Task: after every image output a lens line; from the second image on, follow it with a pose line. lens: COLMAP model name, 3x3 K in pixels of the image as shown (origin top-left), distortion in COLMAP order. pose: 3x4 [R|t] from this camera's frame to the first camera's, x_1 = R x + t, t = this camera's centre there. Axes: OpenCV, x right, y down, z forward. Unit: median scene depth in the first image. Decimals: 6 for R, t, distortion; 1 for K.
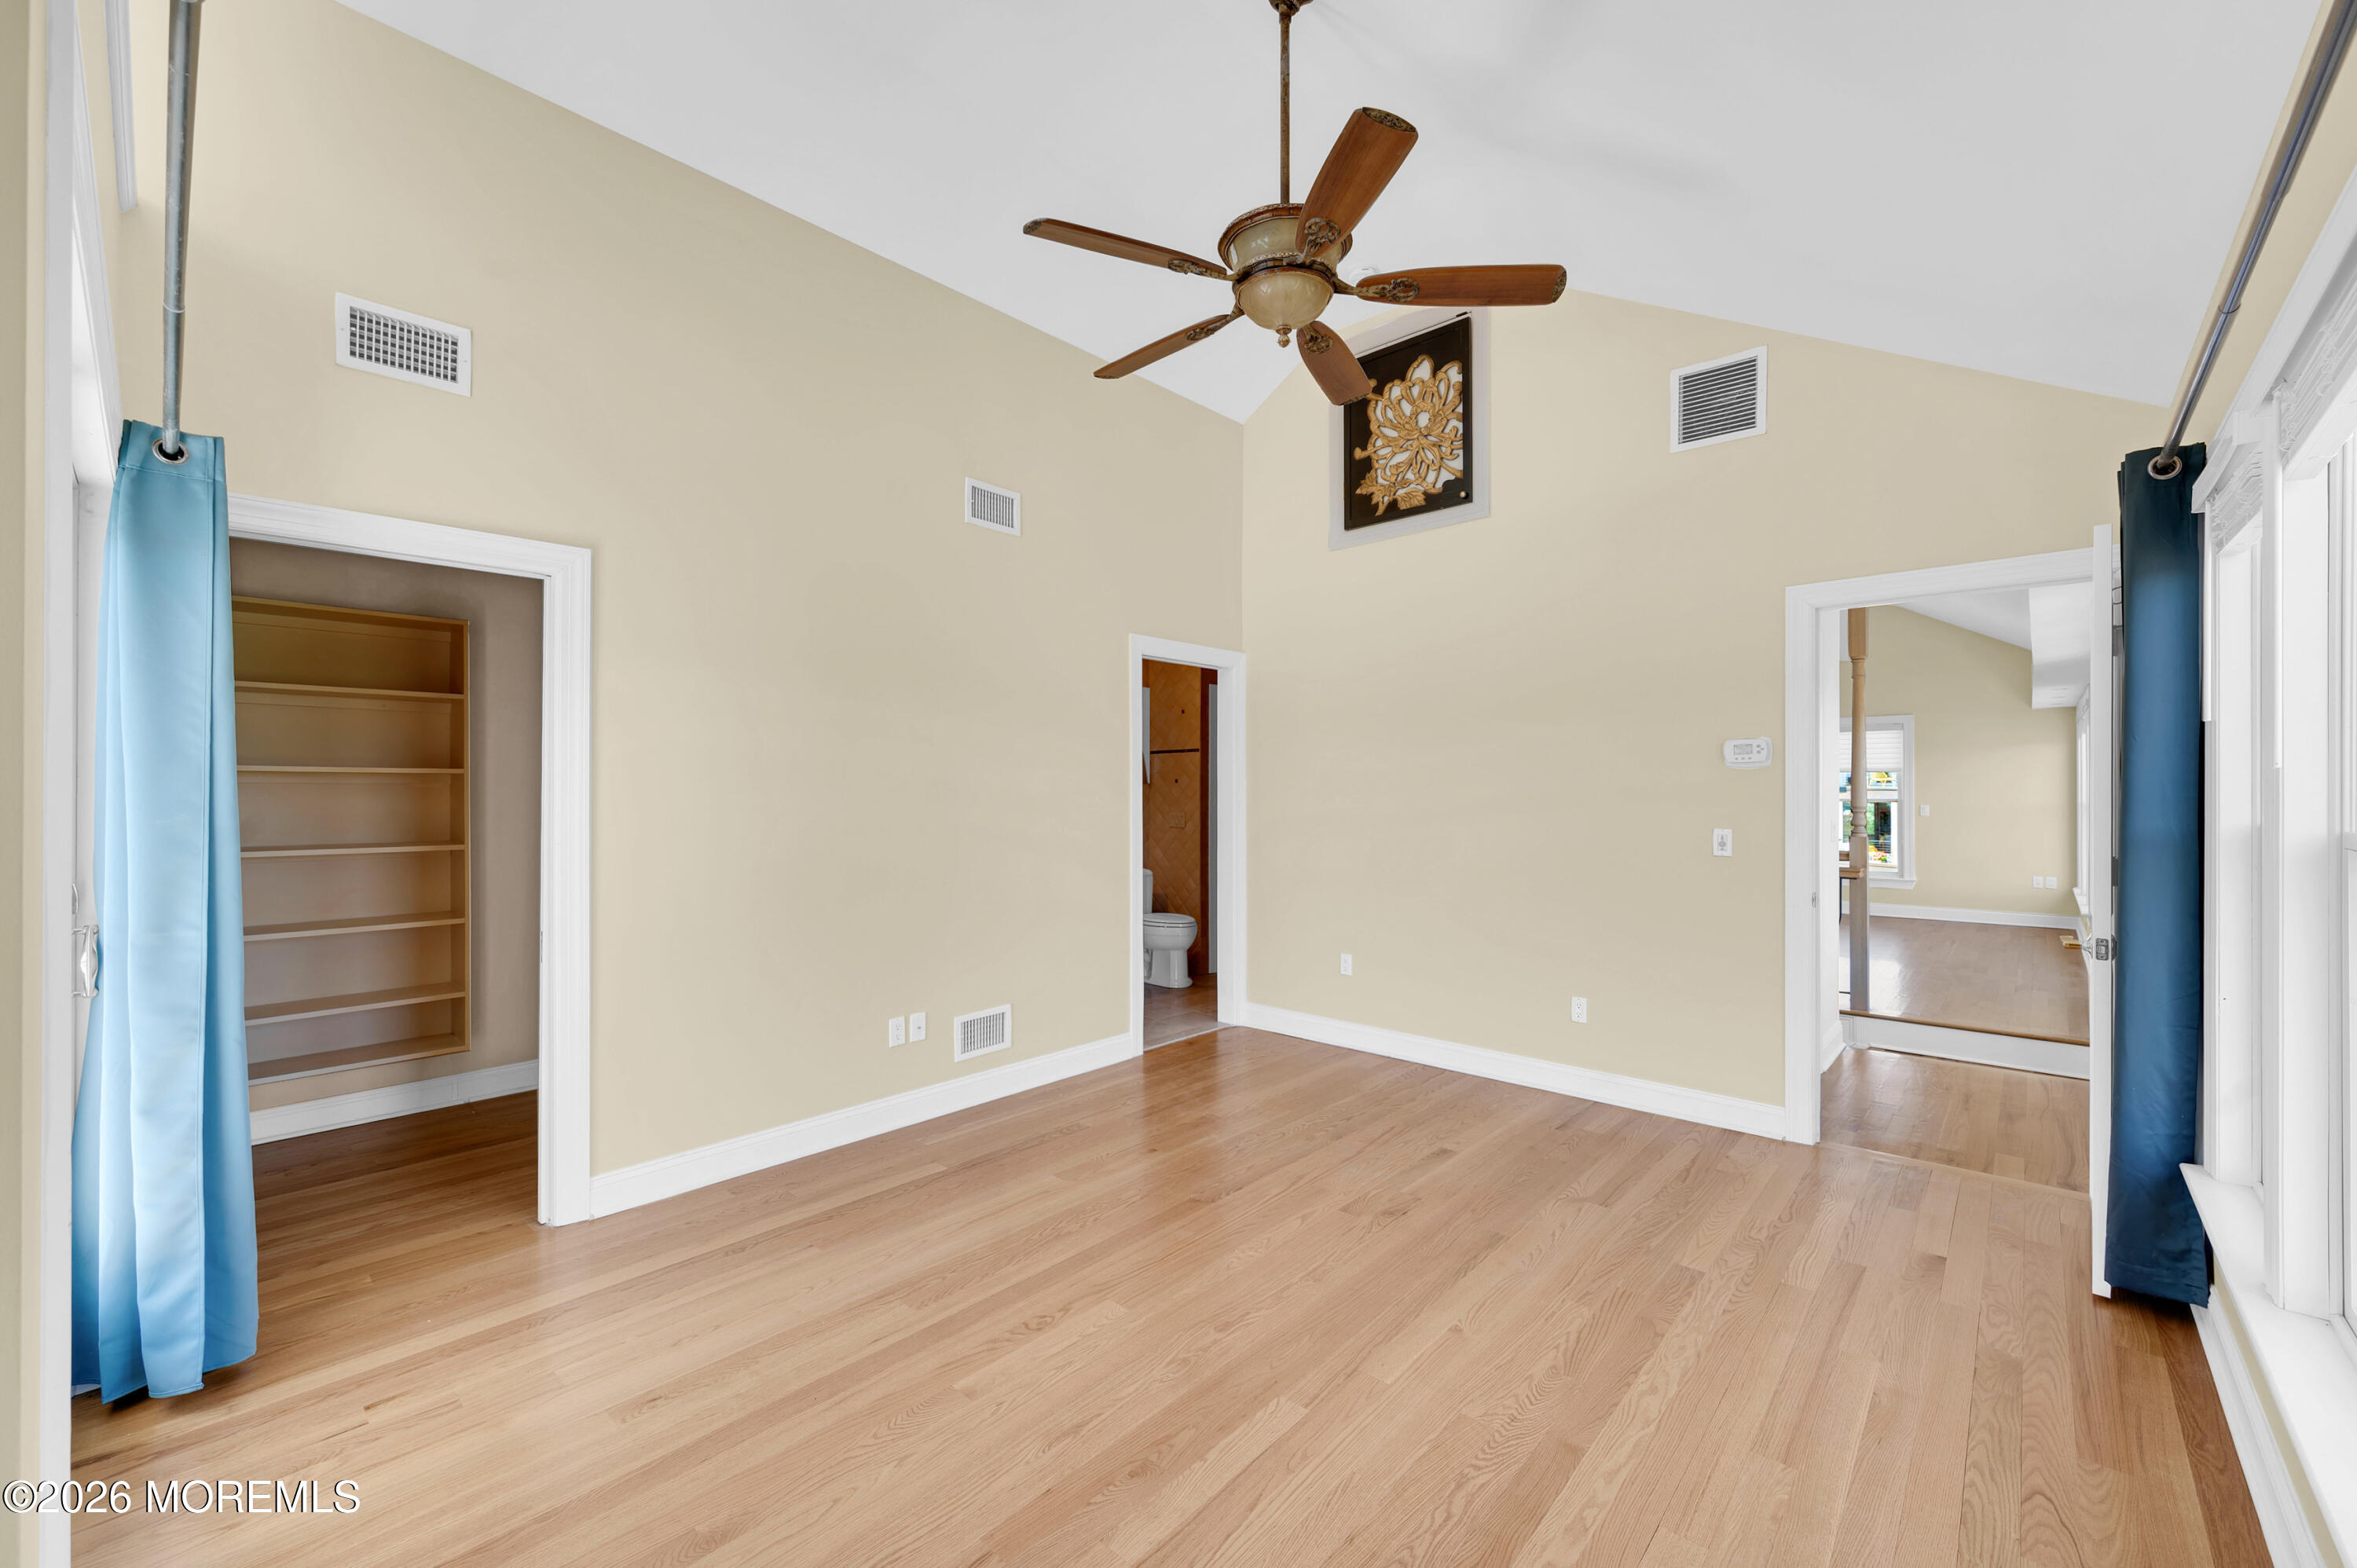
lens RADIAL K [[926.5, 0, 1183.2], [0, 926.5, 786.3], [0, 0, 1]] dist [-0.000766, -0.000125]
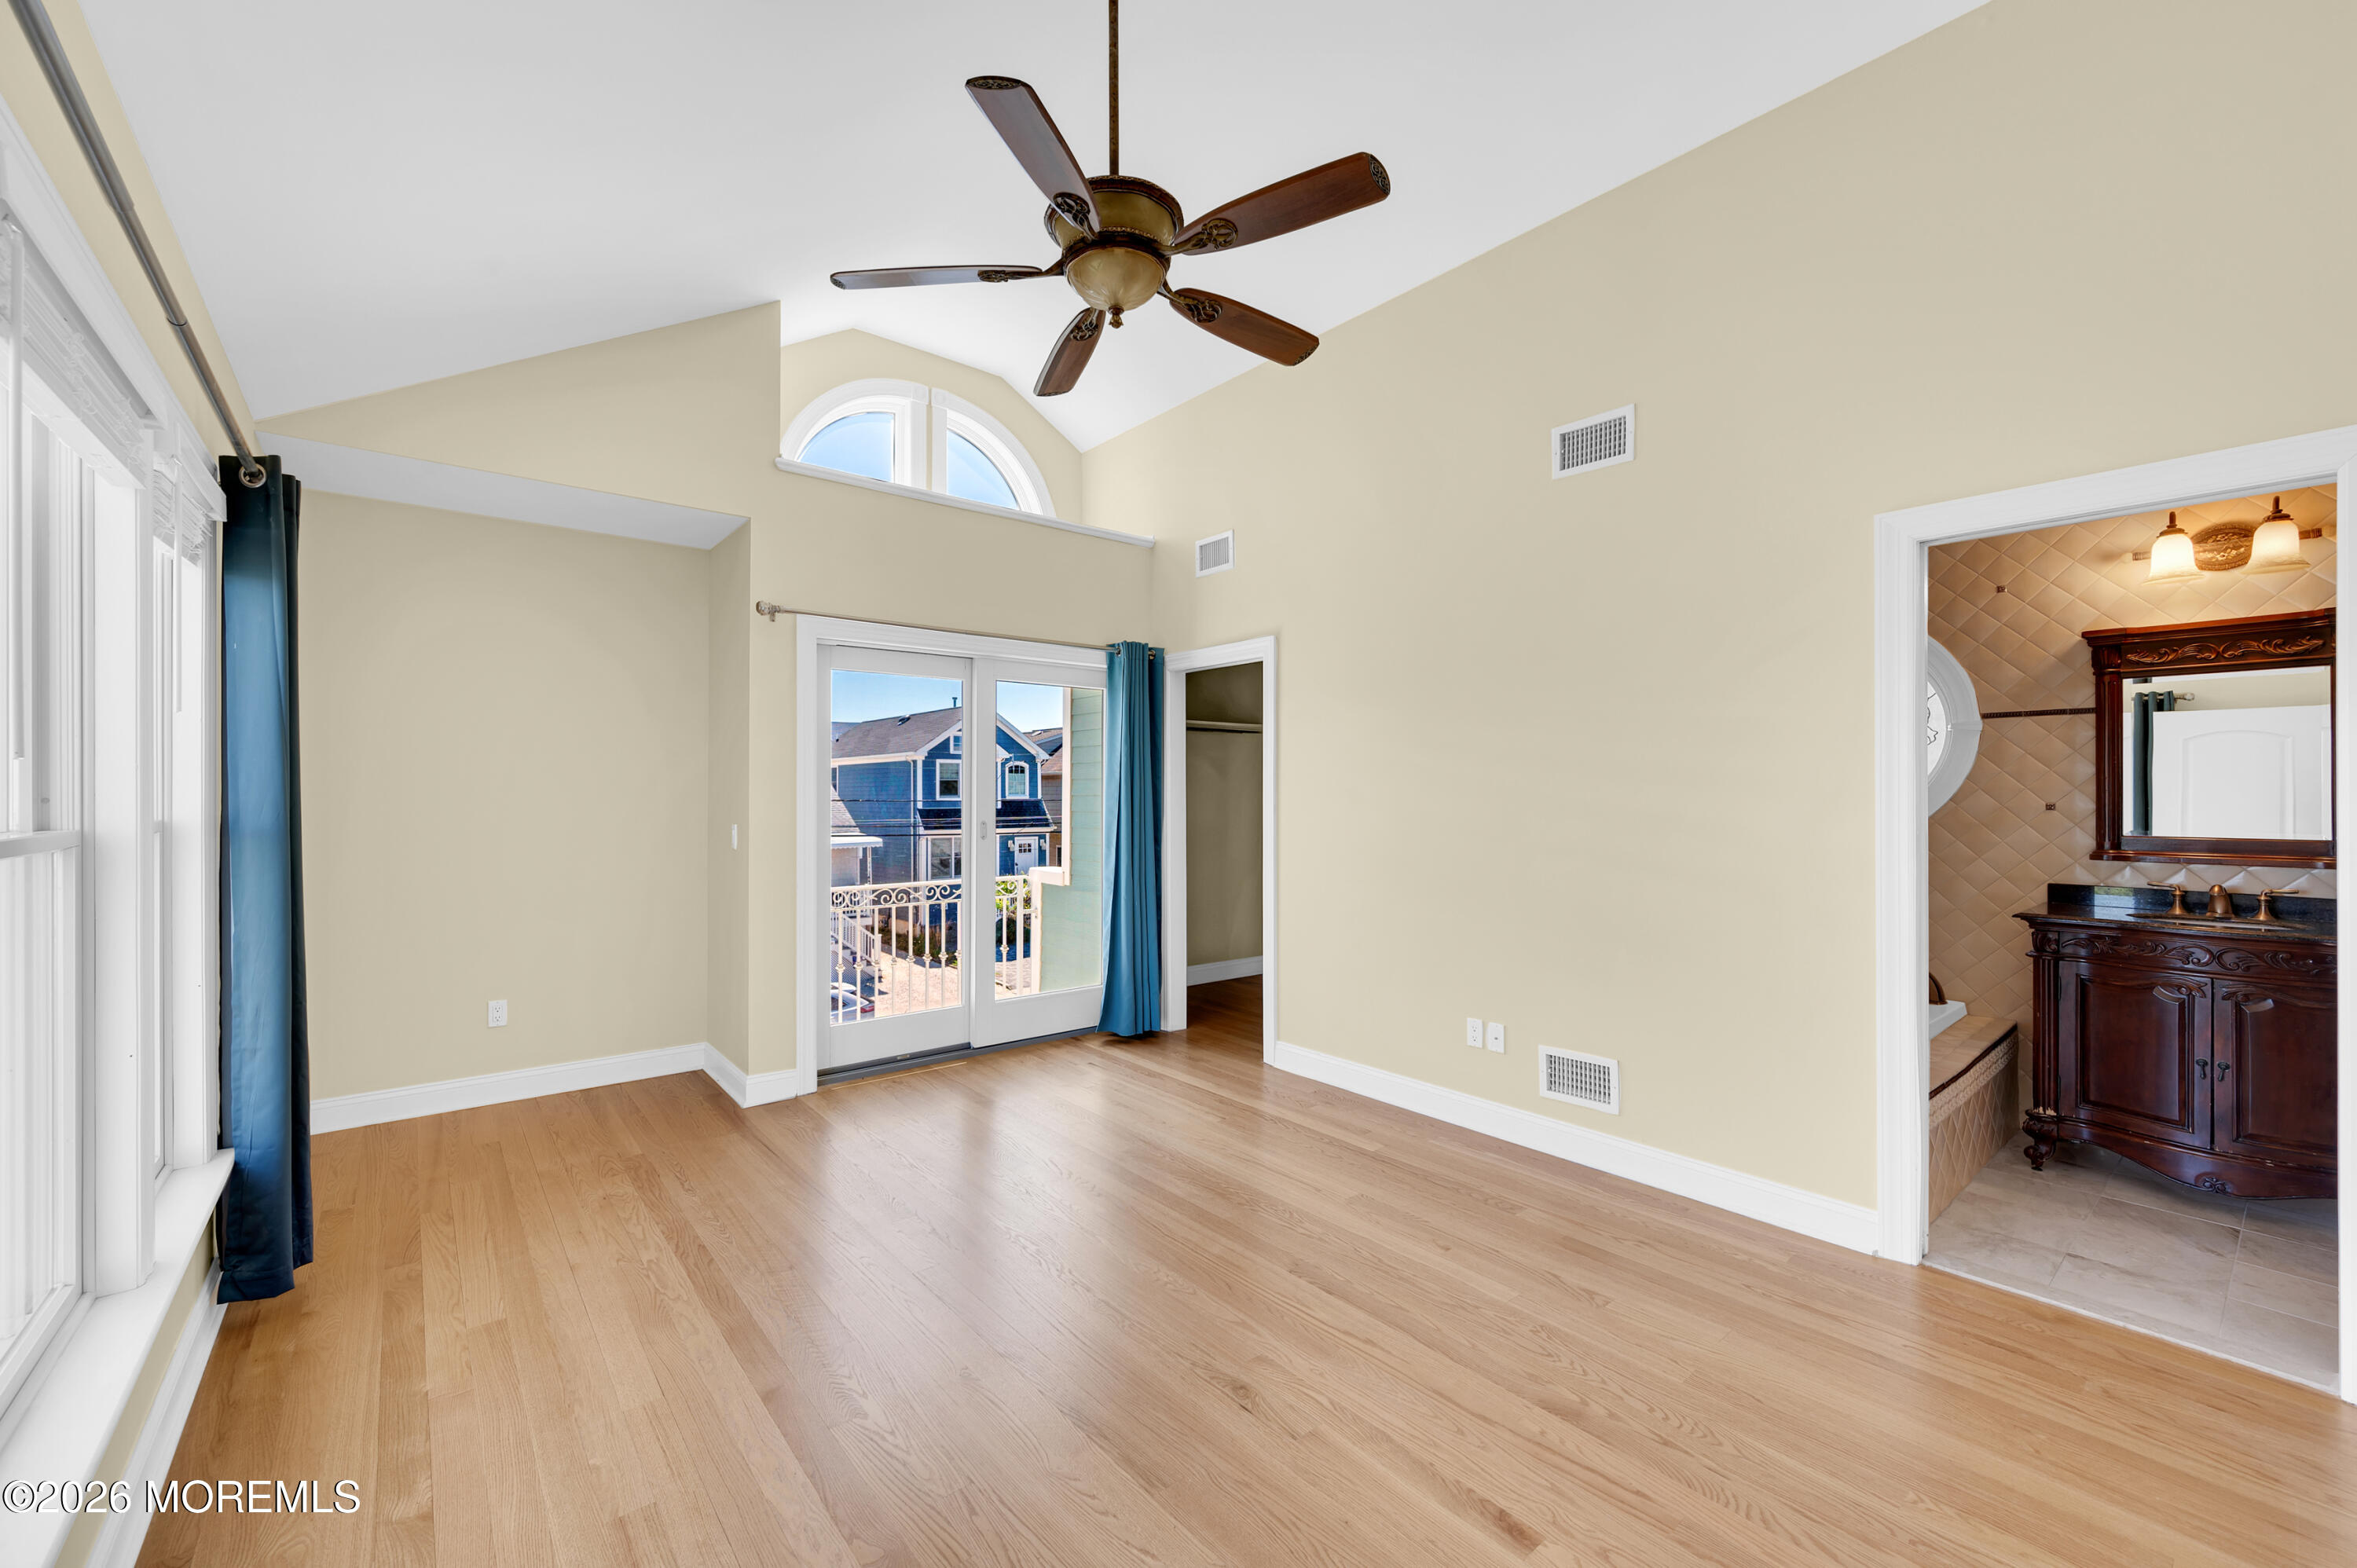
lens RADIAL K [[926.5, 0, 1155.9], [0, 926.5, 788.5], [0, 0, 1]] dist [-0.000766, -0.000125]
pose [[-0.149968, -0.004753, -0.988679, 0.771016], [0.004438, 0.999975, -0.005480, 0.008190], [0.988681, -0.005209, -0.149943, 0.868160]]
